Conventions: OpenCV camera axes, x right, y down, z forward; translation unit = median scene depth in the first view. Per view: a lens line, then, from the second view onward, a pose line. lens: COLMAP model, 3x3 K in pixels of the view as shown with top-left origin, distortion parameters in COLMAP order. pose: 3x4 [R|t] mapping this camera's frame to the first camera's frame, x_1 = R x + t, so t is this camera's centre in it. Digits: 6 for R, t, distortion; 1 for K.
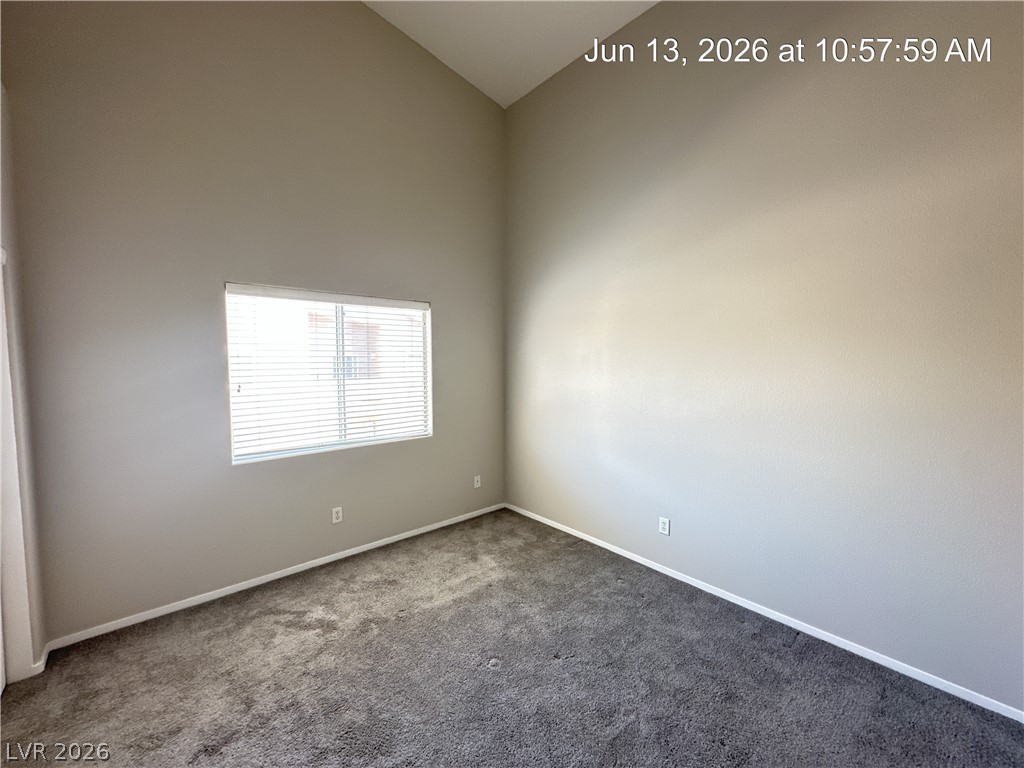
lens RADIAL K [[408.1, 0, 509.2], [0, 408.1, 384.8], [0, 0, 1]] dist [-0.002216, 0.000356]
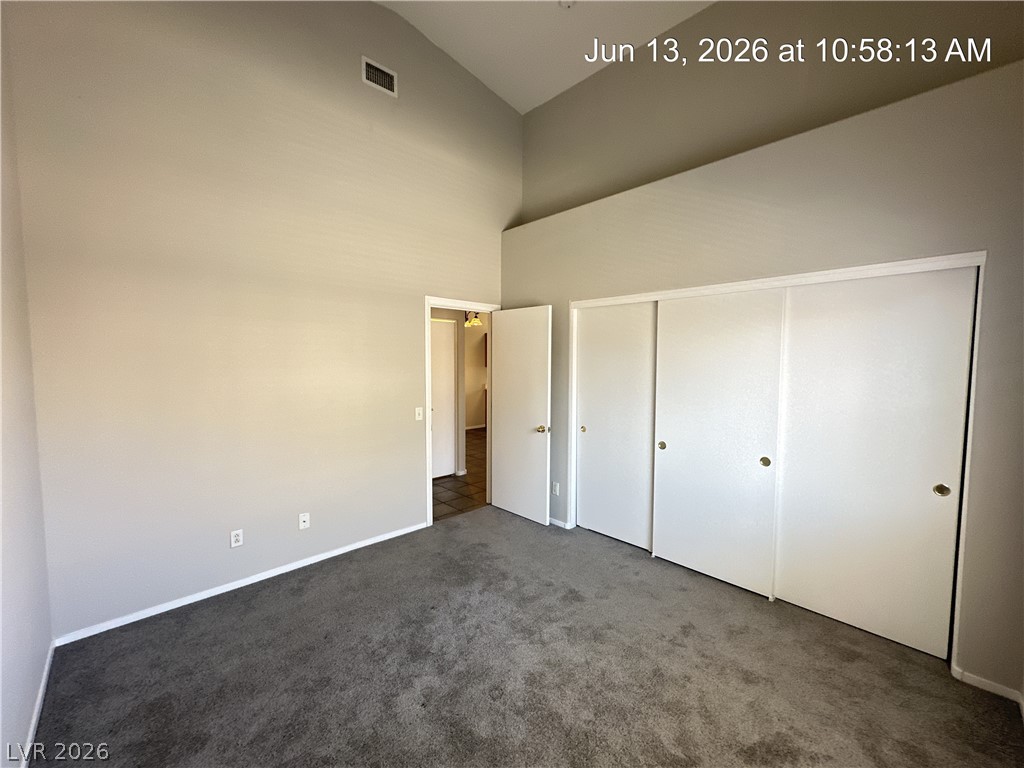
lens RADIAL K [[408.1, 0, 517.2], [0, 408.1, 385.2], [0, 0, 1]] dist [-0.002216, 0.000356]
pose [[-0.998495, -0.002647, -0.054787, -0.024315], [-0.009168, 0.992838, 0.119117, -0.071255], [0.054080, 0.119440, -0.991368, 1.261730]]
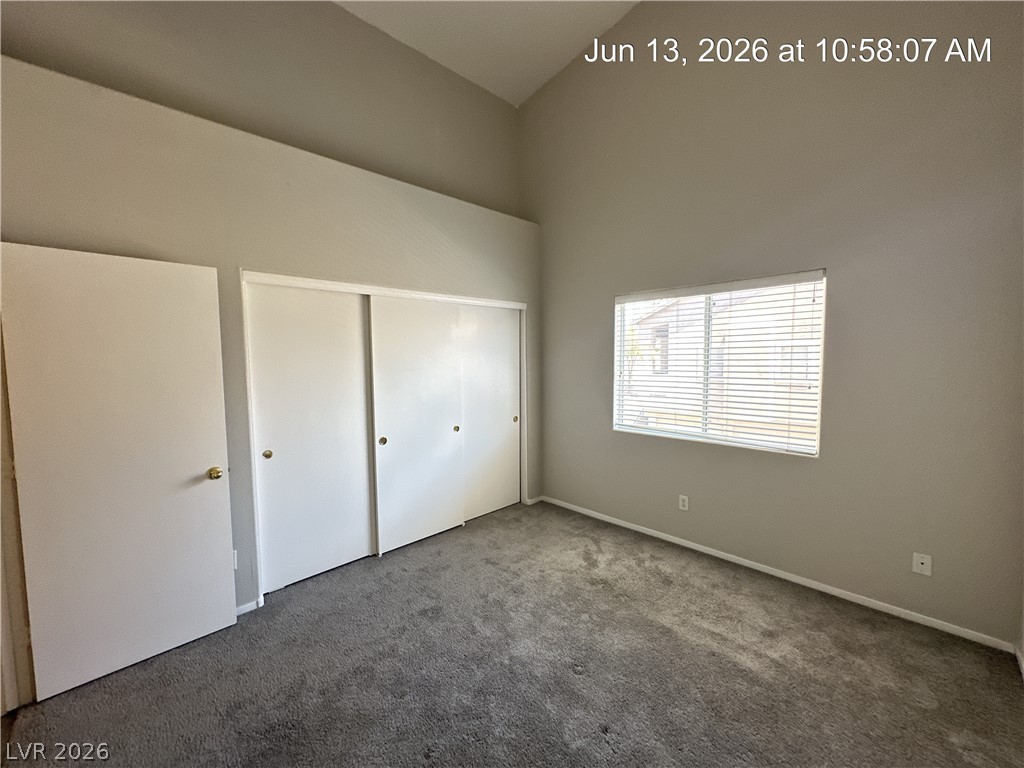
lens RADIAL K [[408.1, 0, 512.5], [0, 408.1, 382.4], [0, 0, 1]] dist [-0.002216, 0.000356]
pose [[0.052370, 0.065984, -0.996445, 0.602587], [-0.049413, 0.996764, 0.063408, -0.030444], [0.997404, 0.045917, 0.055461, 0.530509]]
